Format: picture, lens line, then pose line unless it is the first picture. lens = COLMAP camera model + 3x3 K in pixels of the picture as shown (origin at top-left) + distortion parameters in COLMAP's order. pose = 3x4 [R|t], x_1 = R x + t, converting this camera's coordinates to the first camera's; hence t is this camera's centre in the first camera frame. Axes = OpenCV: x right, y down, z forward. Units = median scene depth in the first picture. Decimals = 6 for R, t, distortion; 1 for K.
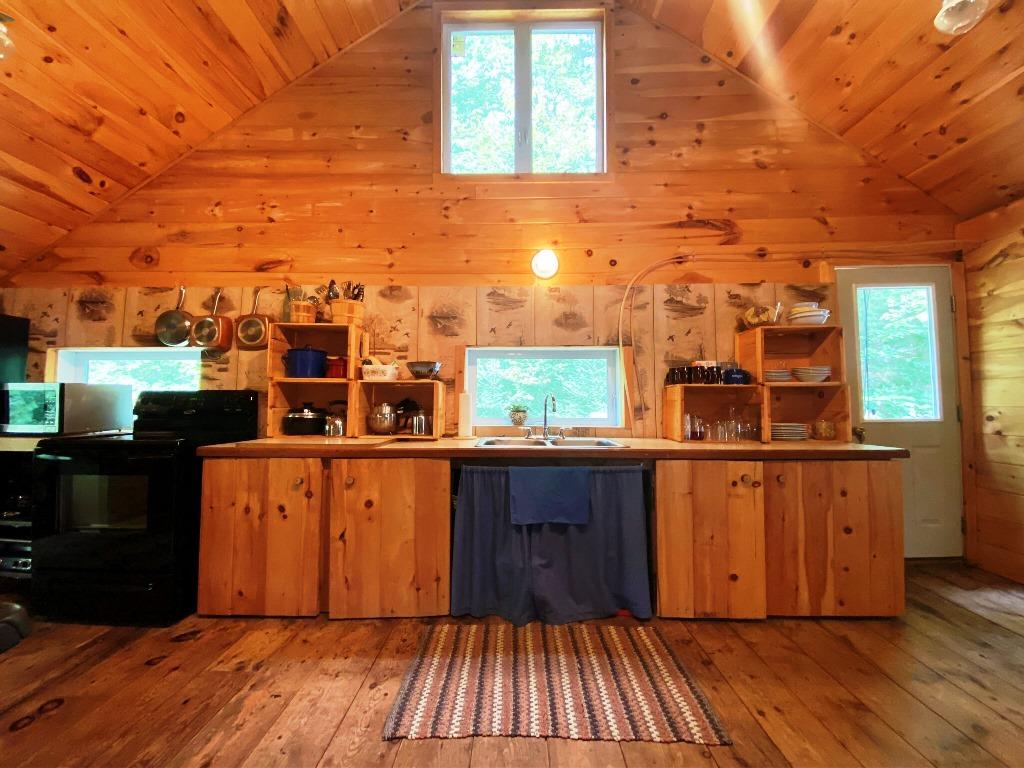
lens RADIAL K [[422.8, 0, 512.0], [0, 422.8, 384.0], [0, 0, 1]] dist [0.015282, -0.020724]
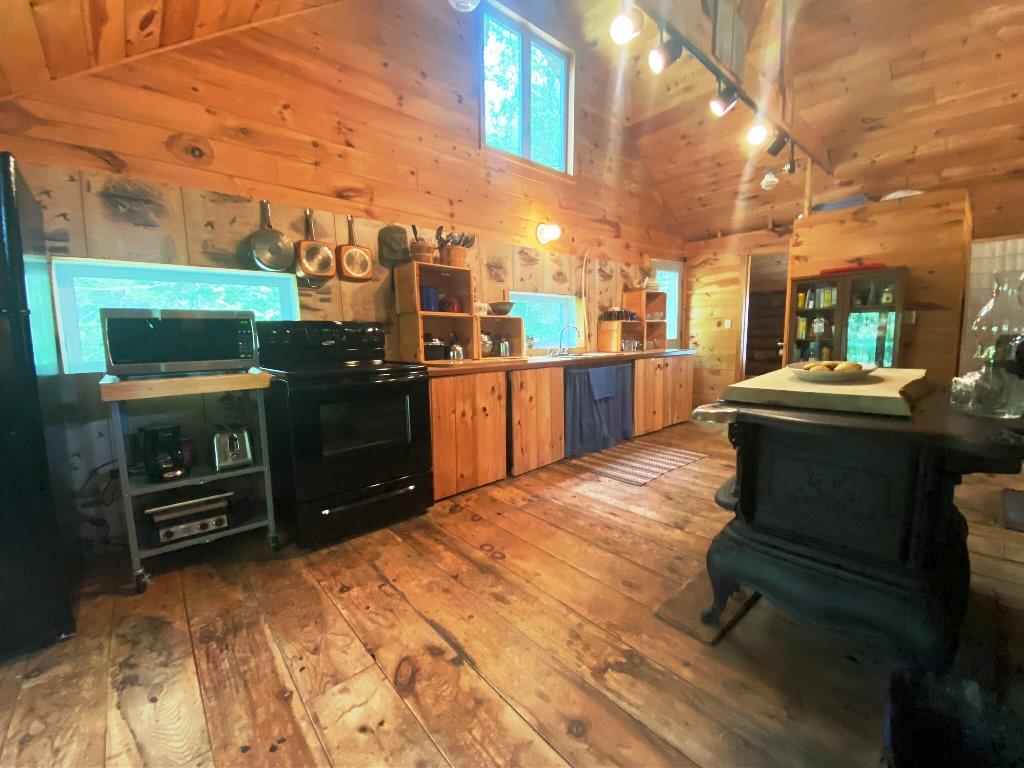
lens RADIAL K [[419.3, 0, 510.8], [0, 419.3, 390.1], [0, 0, 1]] dist [0.017679, -0.020666]
pose [[0.737162, -0.099041, 0.668418, -1.047040], [-0.011181, 0.987277, 0.158618, 0.012903], [-0.675623, -0.124401, 0.726676, -0.022494]]
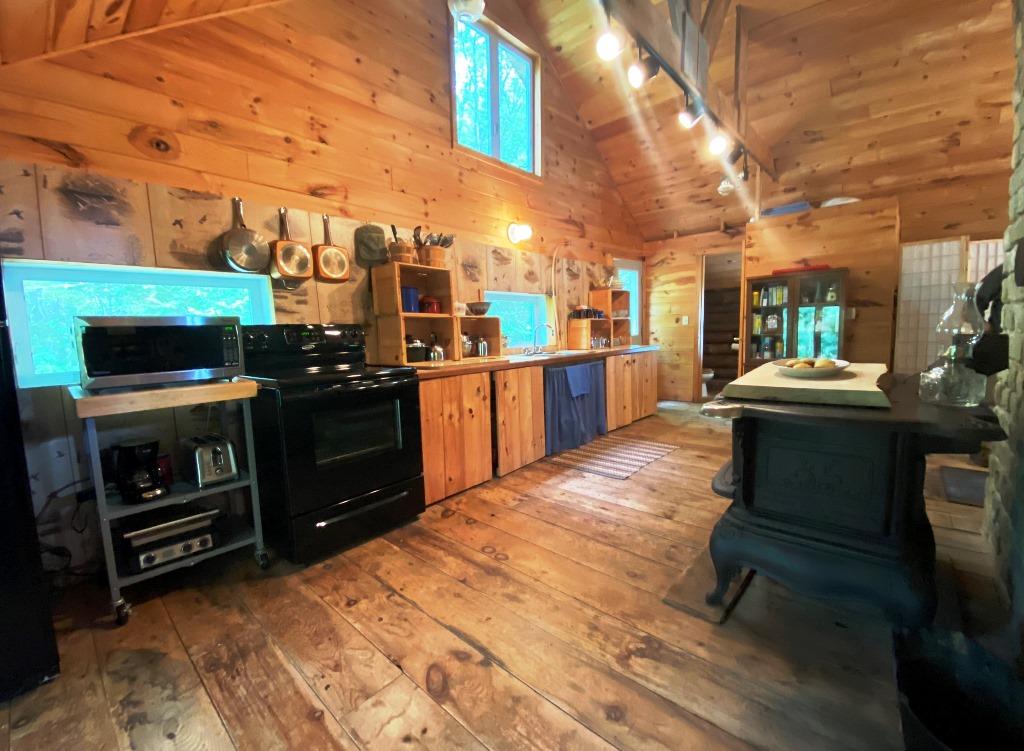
lens RADIAL K [[429.3, 0, 511.9], [0, 429.3, 381.4], [0, 0, 1]] dist [0.016900, -0.019828]
pose [[0.652353, -0.108542, 0.750103, -1.122530], [-0.001767, 0.989472, 0.144716, 0.001244], [-0.757913, -0.095731, 0.645293, 0.018217]]
